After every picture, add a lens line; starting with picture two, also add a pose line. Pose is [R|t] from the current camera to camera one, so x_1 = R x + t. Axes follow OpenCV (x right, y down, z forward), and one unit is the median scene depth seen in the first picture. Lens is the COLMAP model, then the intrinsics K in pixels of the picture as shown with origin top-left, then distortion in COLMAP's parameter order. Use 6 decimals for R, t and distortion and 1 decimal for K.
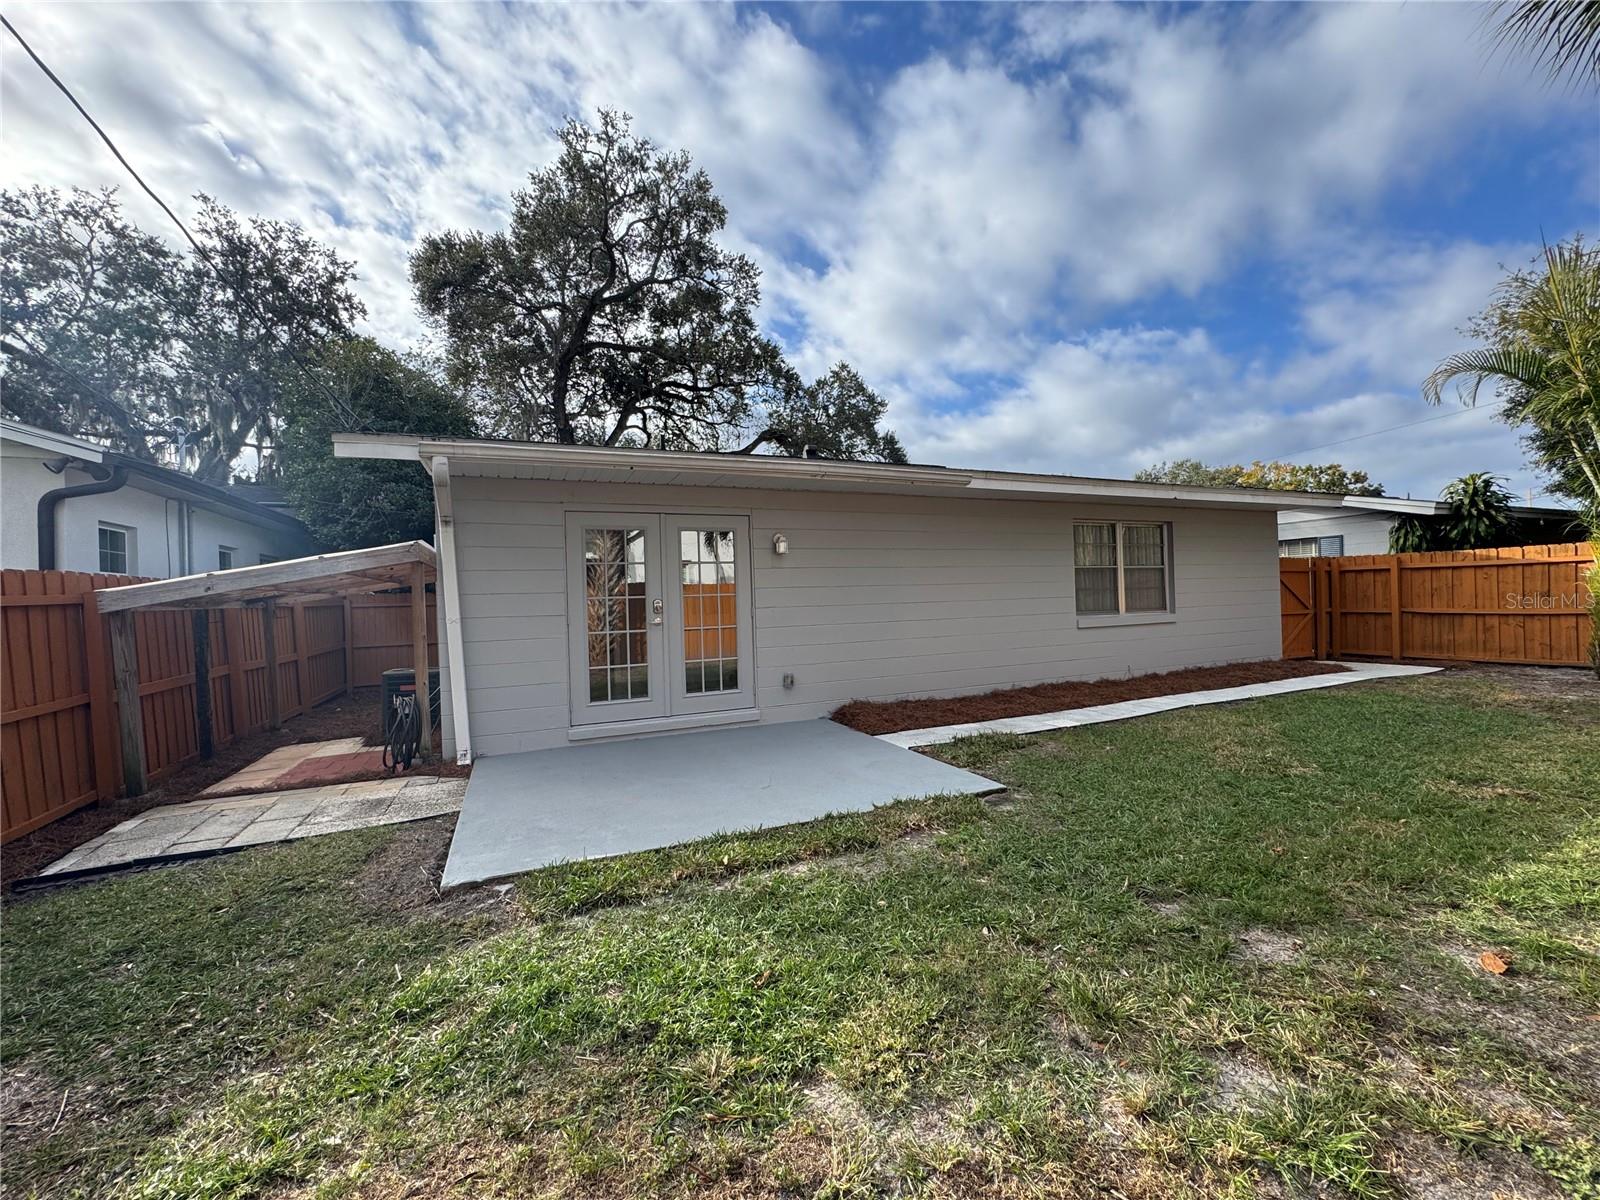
lens RADIAL K [[640.0, 0, 798.4], [0, 640.0, 596.8], [0, 0, 1]] dist [-0.005907, 0.000960]
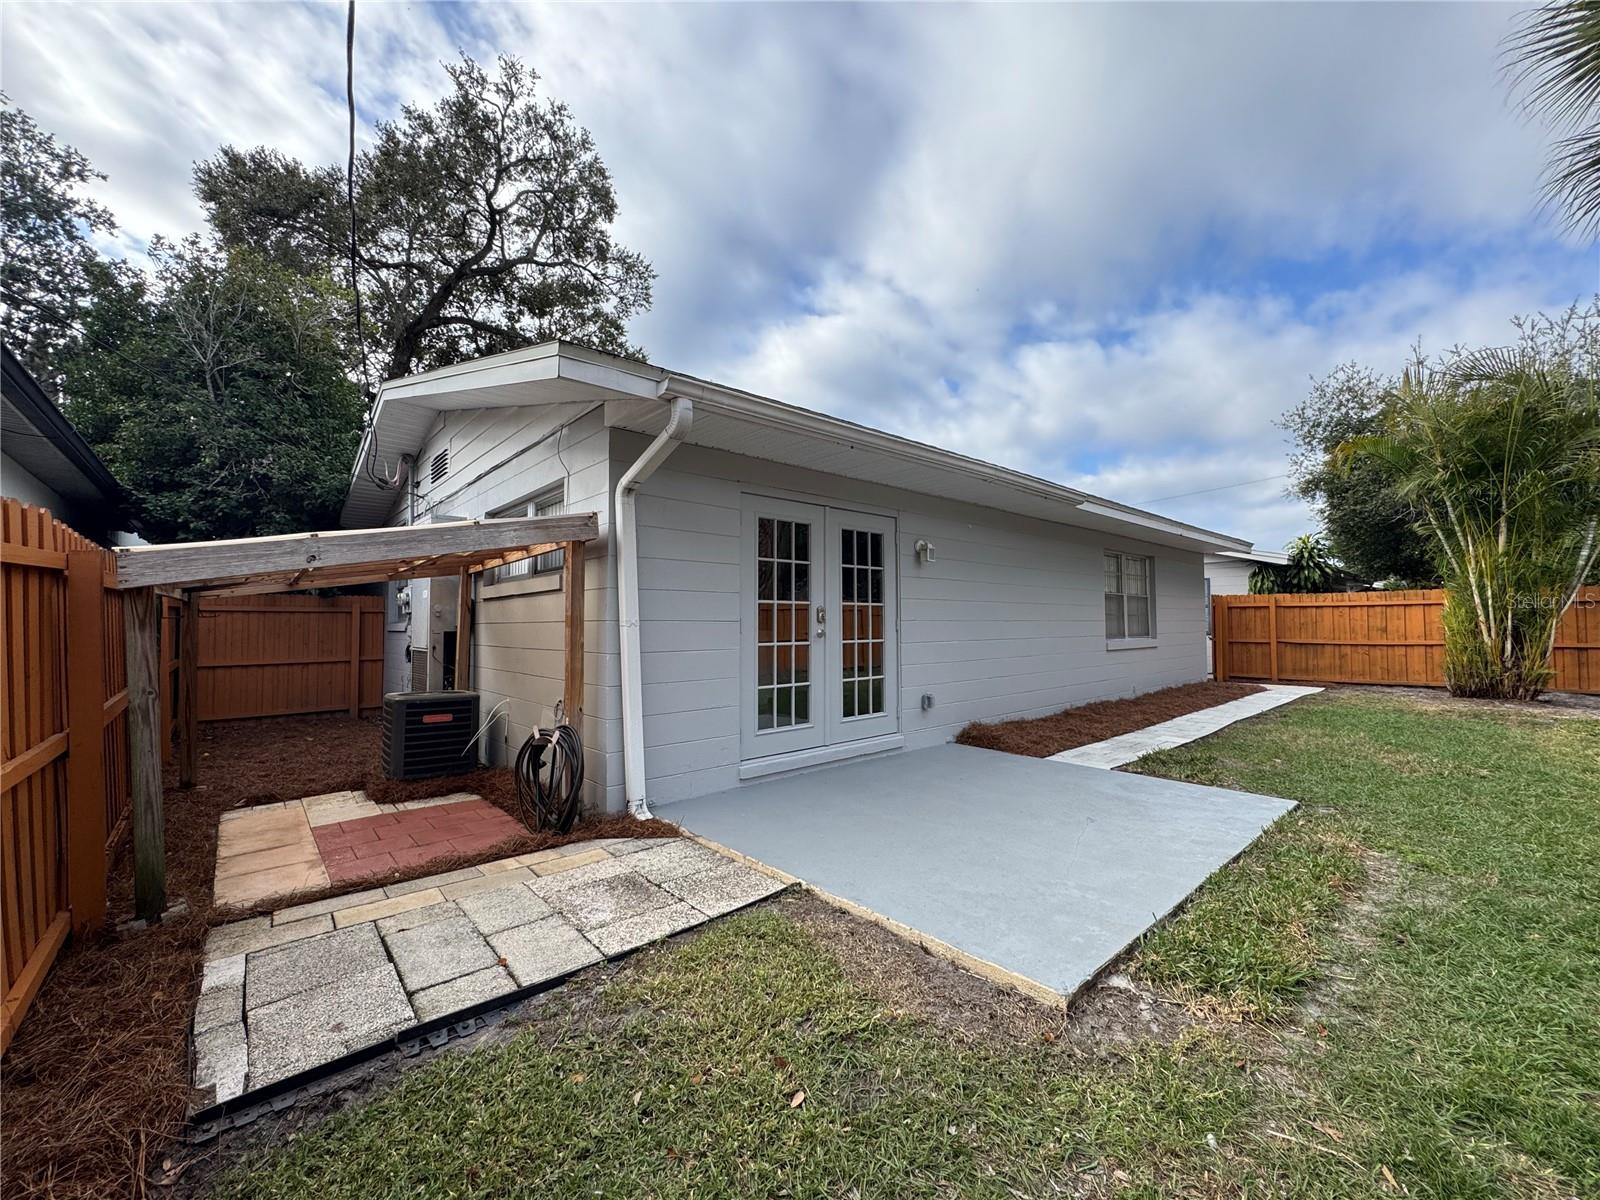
lens RADIAL K [[640.0, 0, 798.4], [0, 640.0, 596.8], [0, 0, 1]] dist [-0.005907, 0.000960]
pose [[0.950406, 0.039041, 0.308550, -0.342678], [-0.025460, 0.998527, -0.047919, 0.022073], [-0.309967, 0.037687, 0.950000, 0.137403]]
